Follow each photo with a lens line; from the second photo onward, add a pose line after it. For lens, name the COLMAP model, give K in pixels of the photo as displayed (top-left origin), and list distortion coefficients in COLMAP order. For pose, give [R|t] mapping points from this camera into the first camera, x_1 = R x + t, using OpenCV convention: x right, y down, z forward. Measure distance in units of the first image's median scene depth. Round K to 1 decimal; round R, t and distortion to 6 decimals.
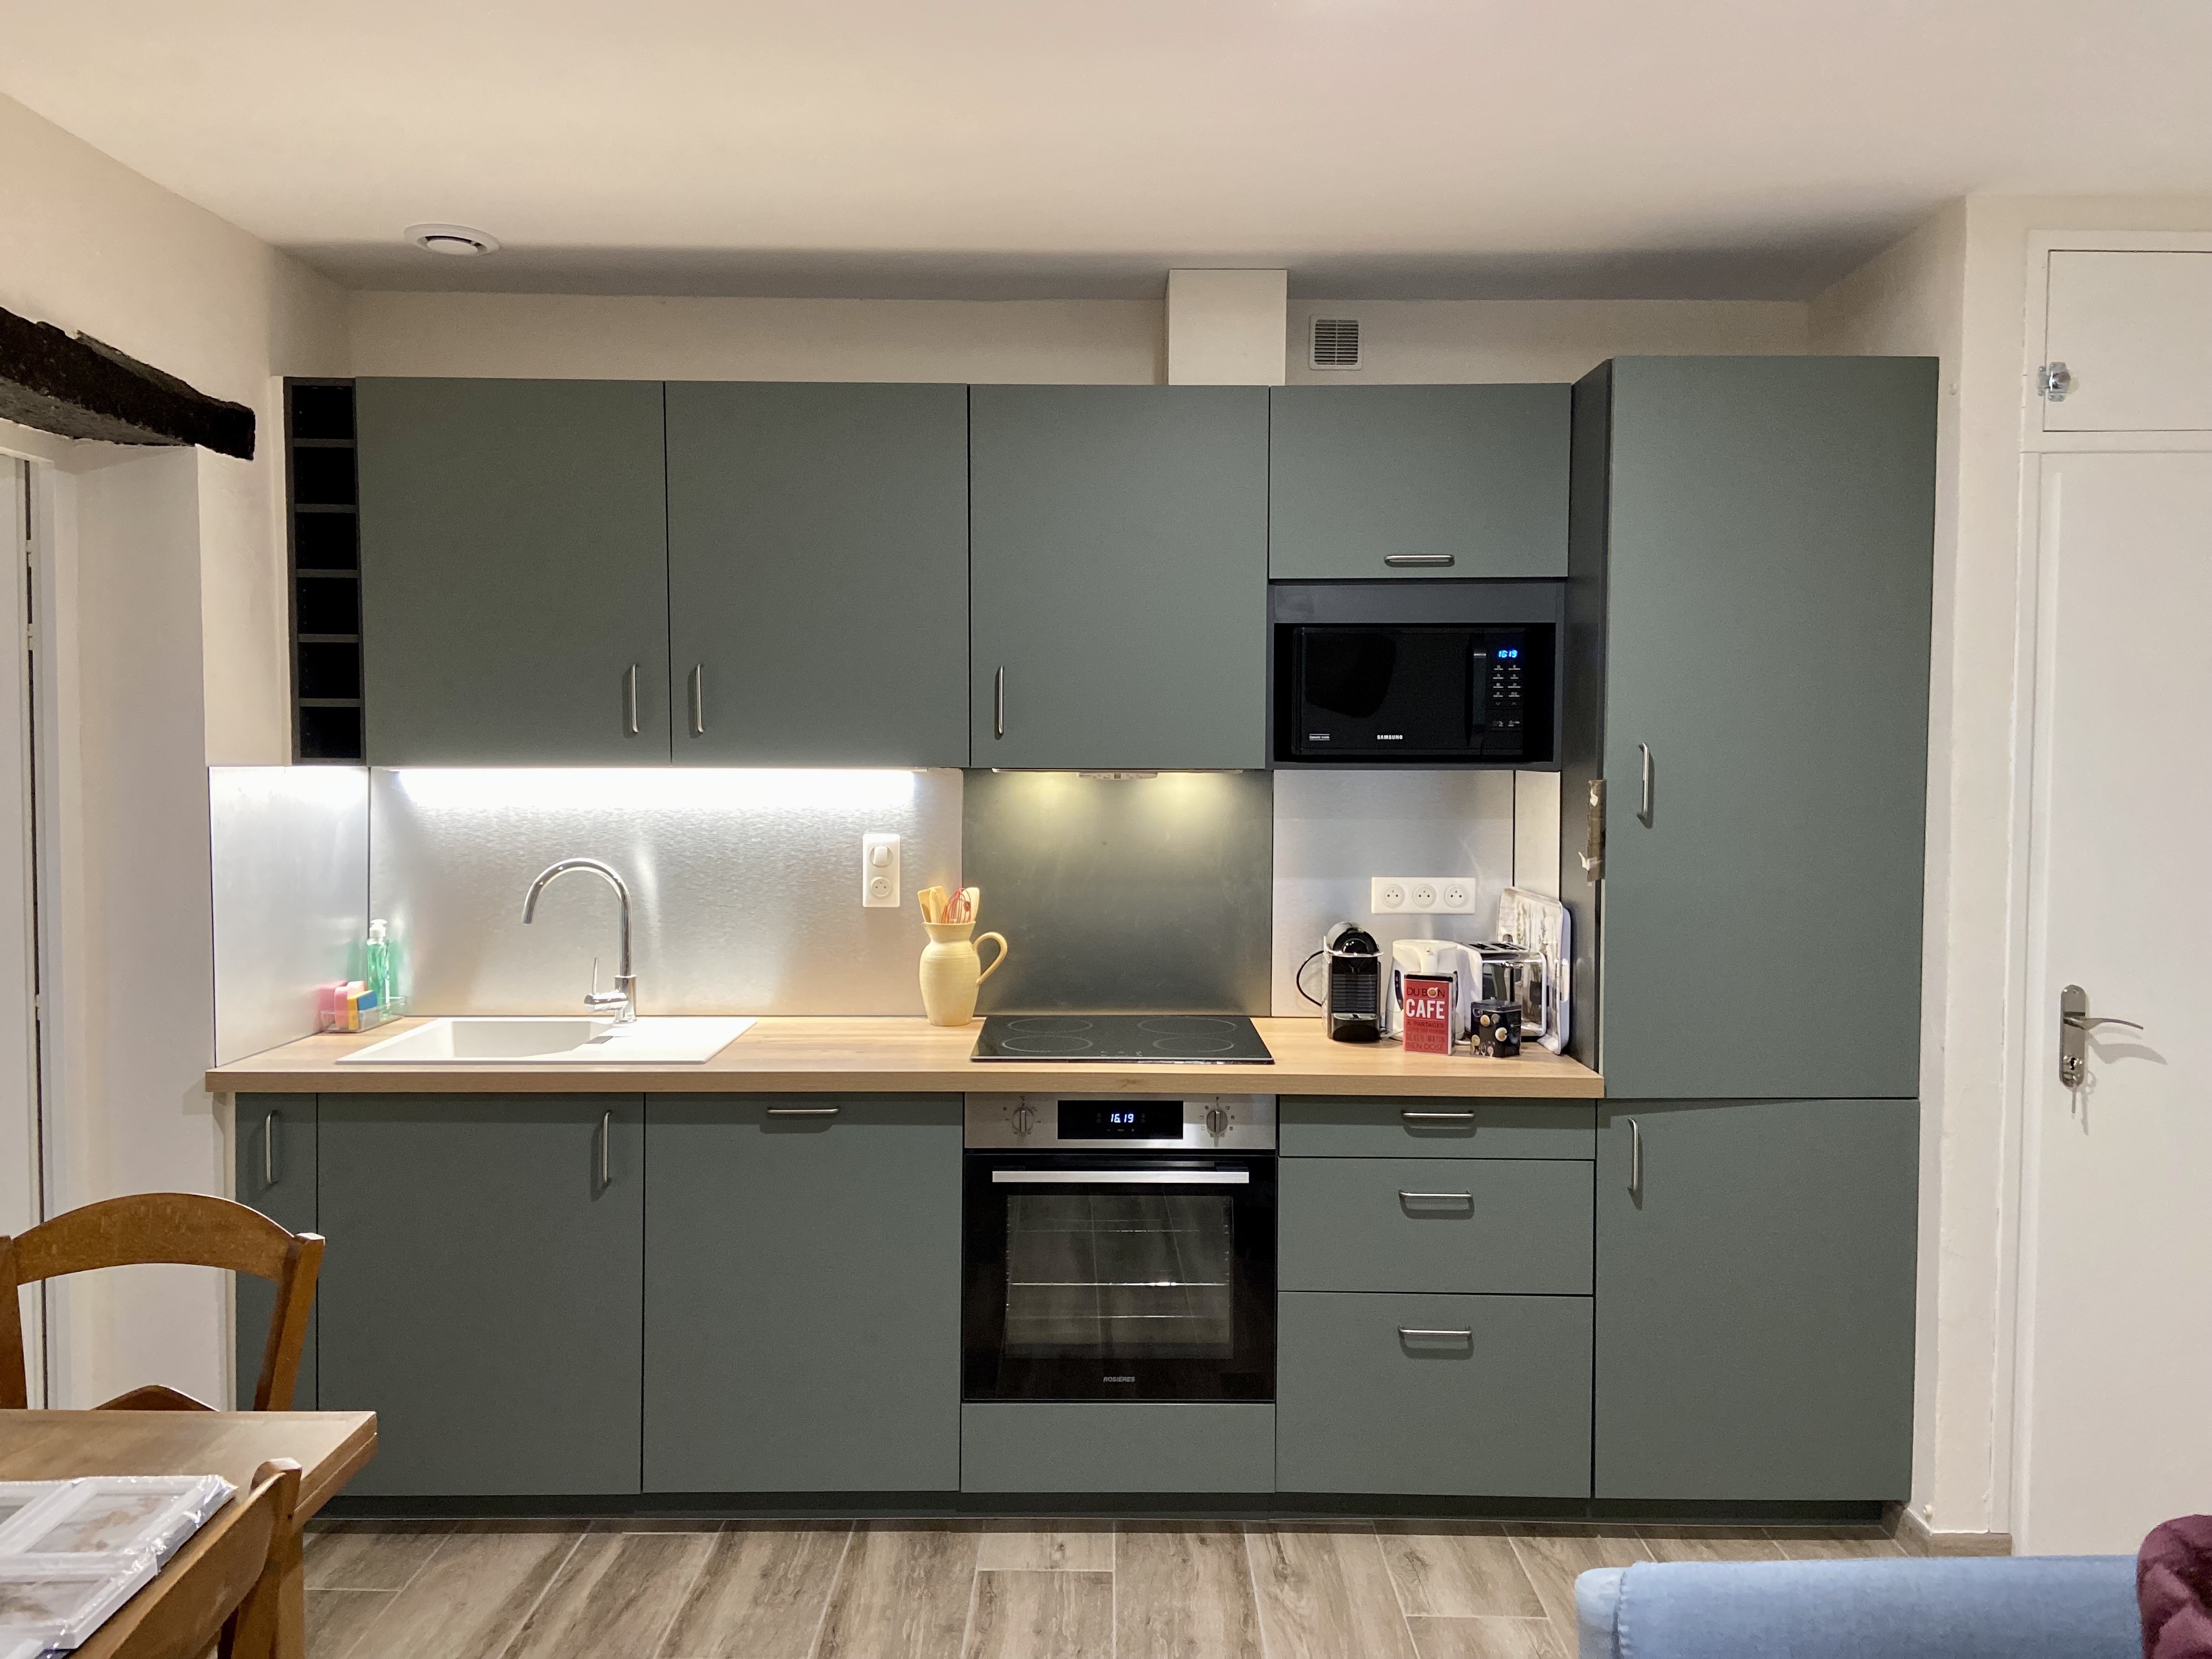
lens RADIAL K [[1683.0, 0, 1103.9], [0, 1683.0, 819.7], [0, 0, 1]] dist [0.095340, -0.123613]
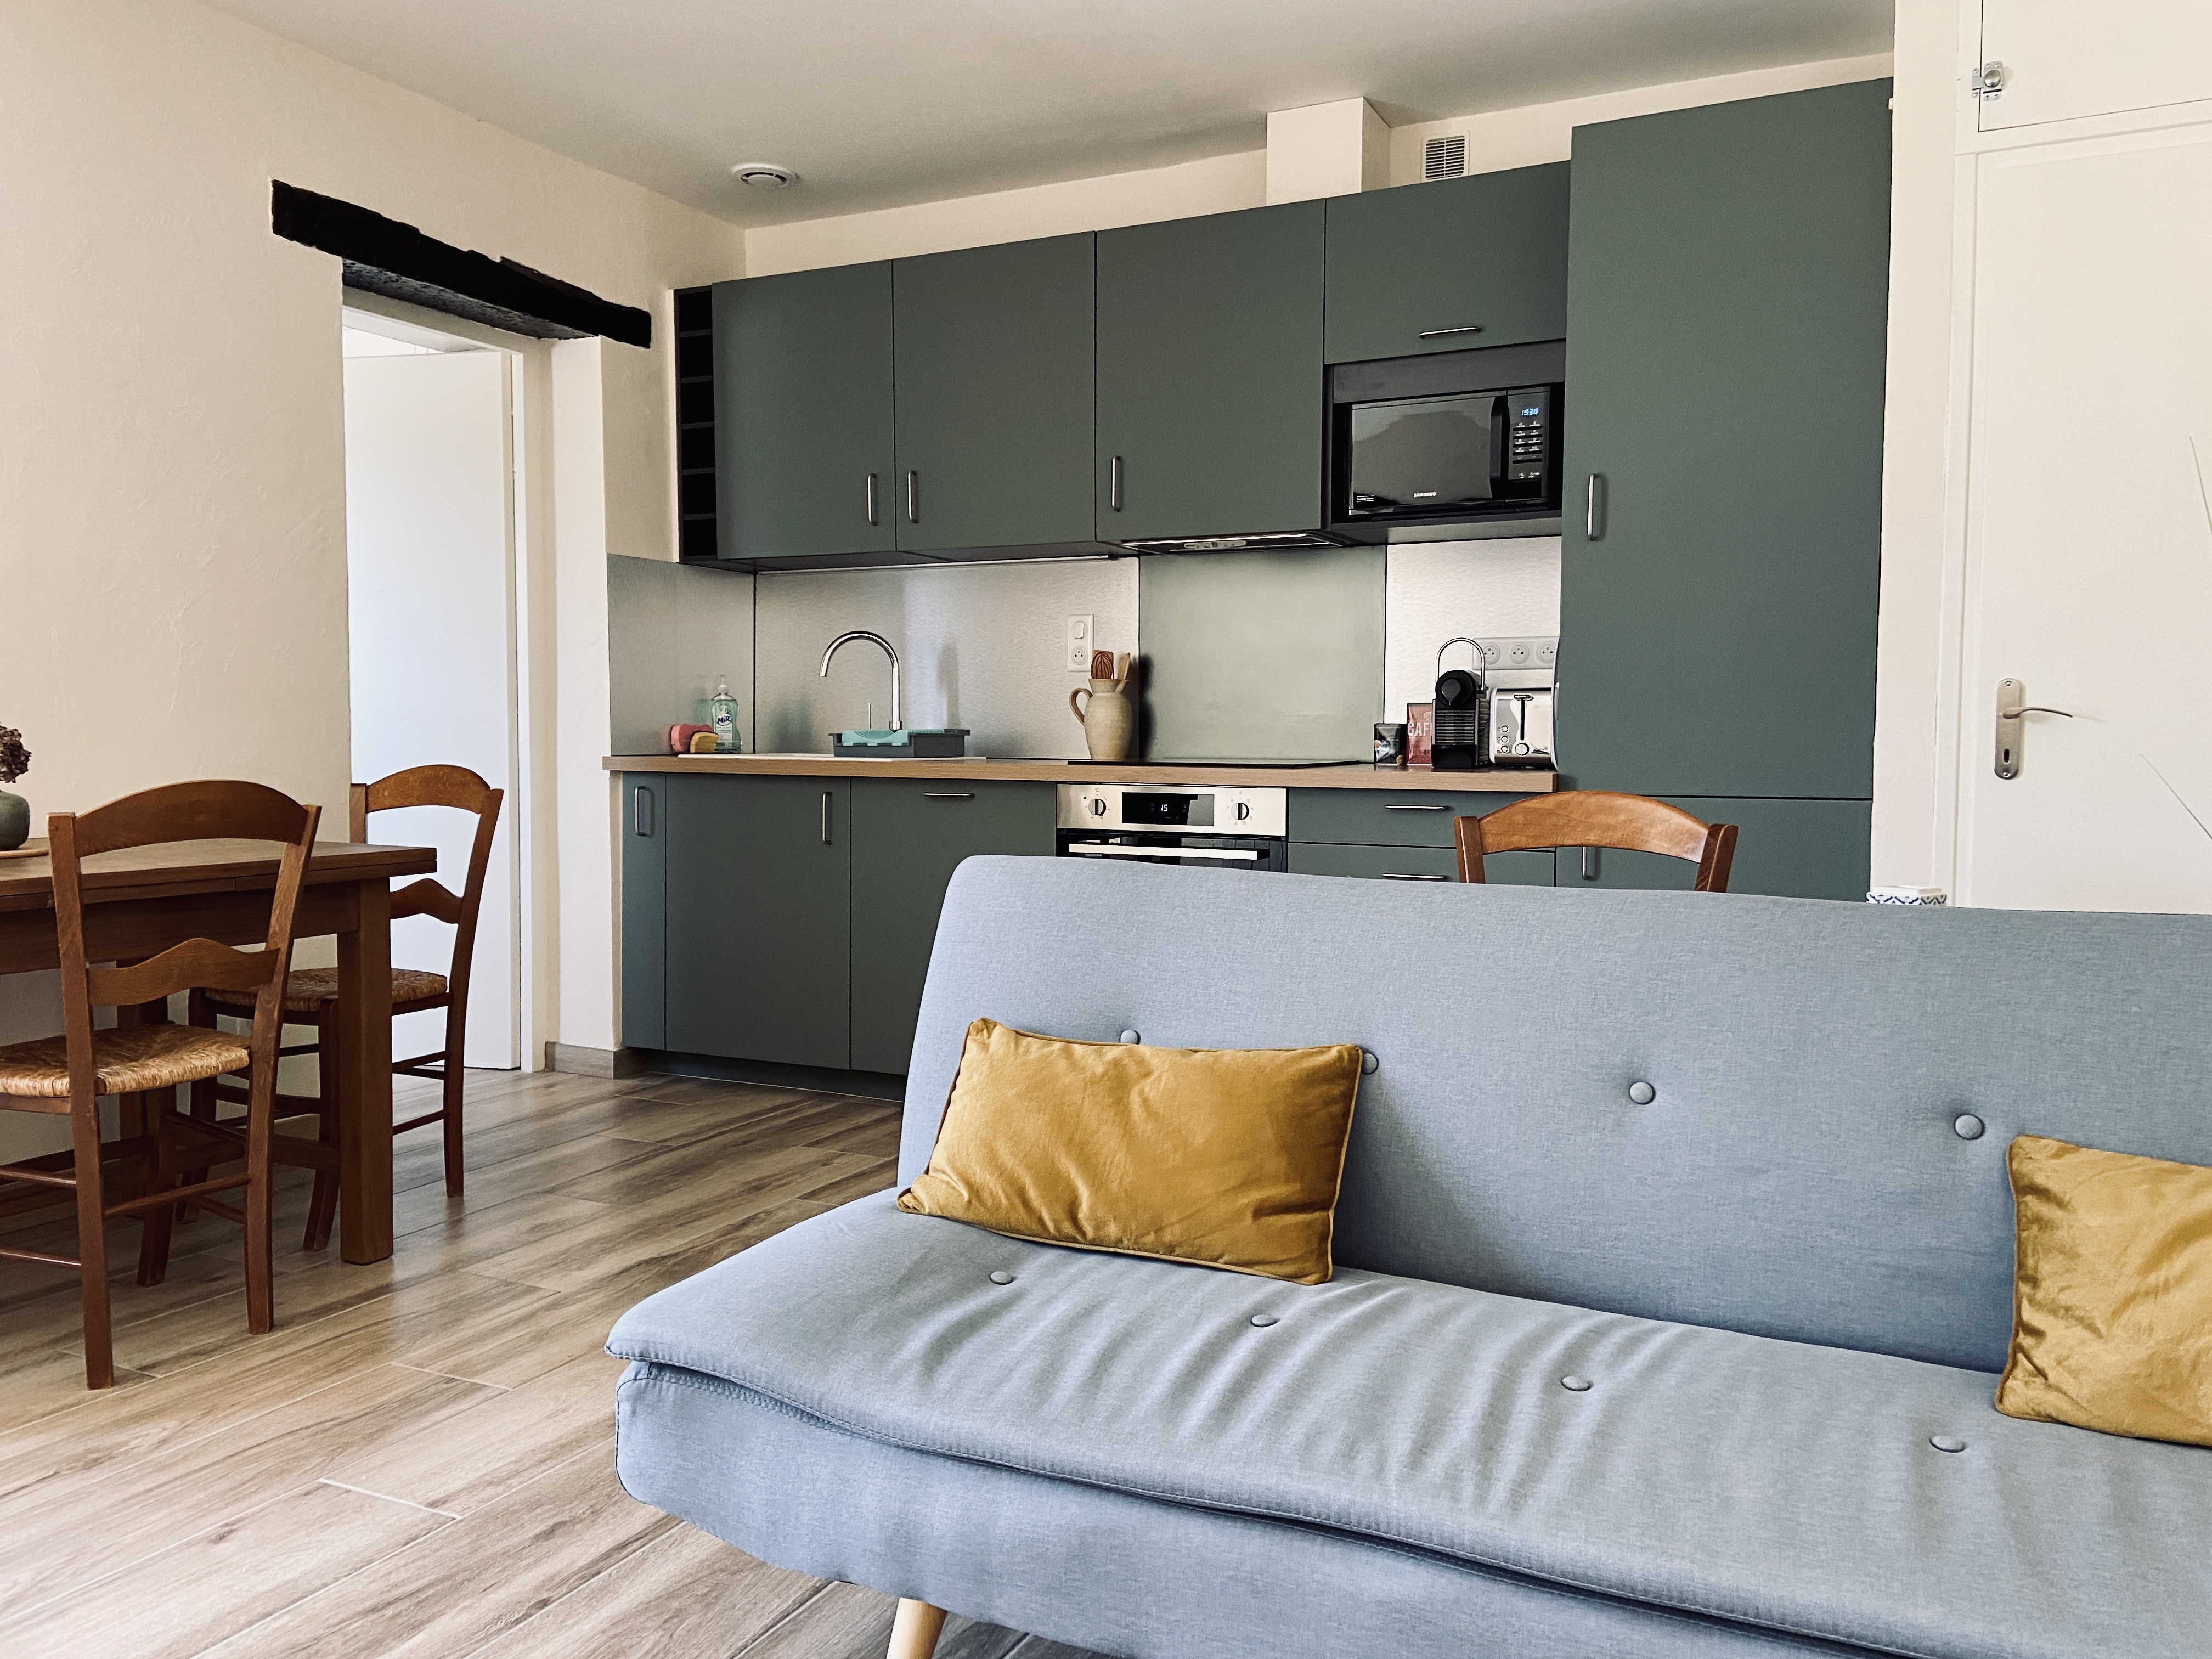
lens RADIAL K [[1683.0, 0, 1103.9], [0, 1683.0, 819.7], [0, 0, 1]] dist [0.095340, -0.123613]
pose [[0.896993, 0.023061, -0.441444, 0.503908], [-0.017279, 0.999704, 0.017115, 0.161468], [0.441708, -0.007724, 0.897126, -0.131748]]
